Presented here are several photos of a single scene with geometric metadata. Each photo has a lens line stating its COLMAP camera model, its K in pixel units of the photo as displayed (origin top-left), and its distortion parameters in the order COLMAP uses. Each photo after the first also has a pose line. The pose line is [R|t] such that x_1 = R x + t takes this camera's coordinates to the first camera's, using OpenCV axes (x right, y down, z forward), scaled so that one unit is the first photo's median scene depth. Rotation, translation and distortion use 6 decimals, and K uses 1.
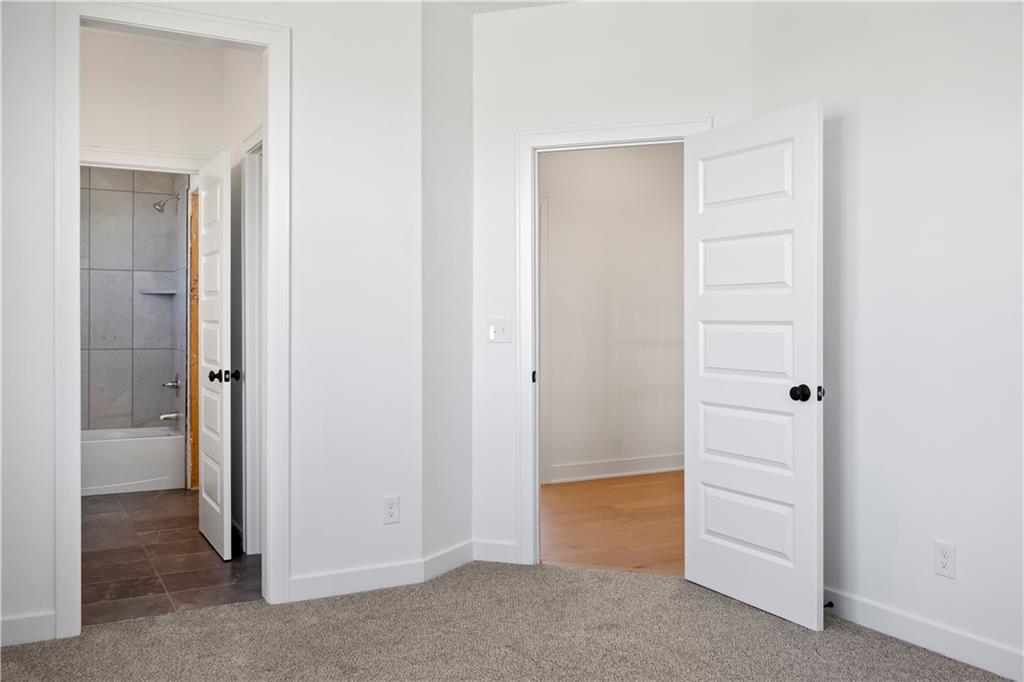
lens RADIAL K [[878.7, 0, 510.8], [0, 878.7, 321.0], [0, 0, 1]] dist [-0.003158, 0.004698]
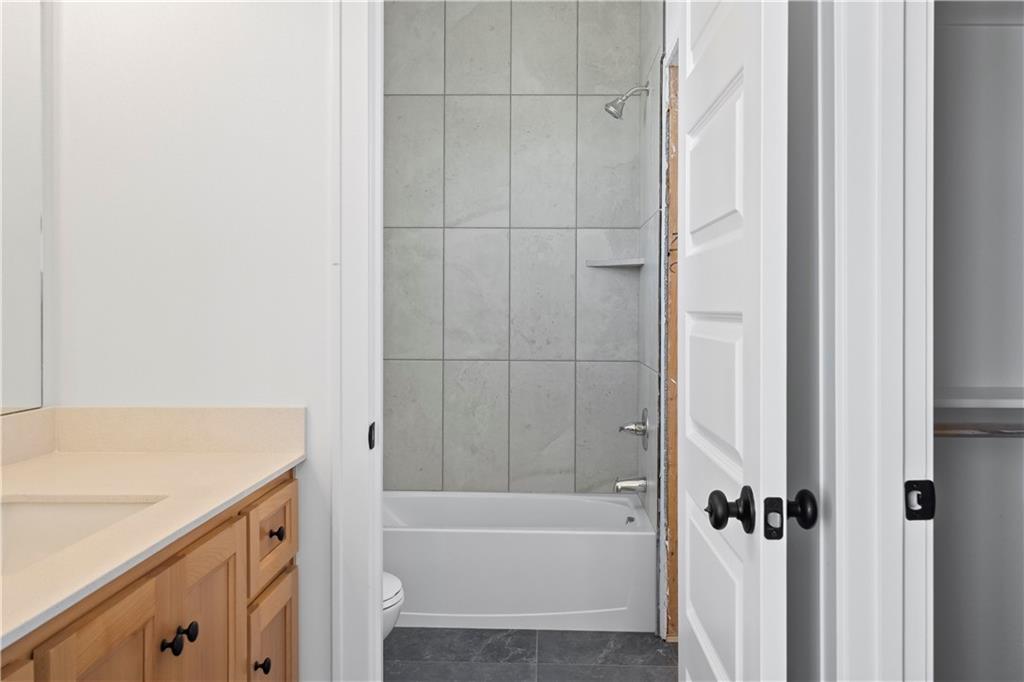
lens RADIAL K [[878.7, 0, 510.8], [0, 878.7, 321.0], [0, 0, 1]] dist [-0.003158, 0.004698]
pose [[0.858095, 0.004538, -0.513470, -0.171068], [0.000287, 0.999957, 0.009319, -0.000359], [0.513490, -0.008144, 0.858057, 0.489824]]
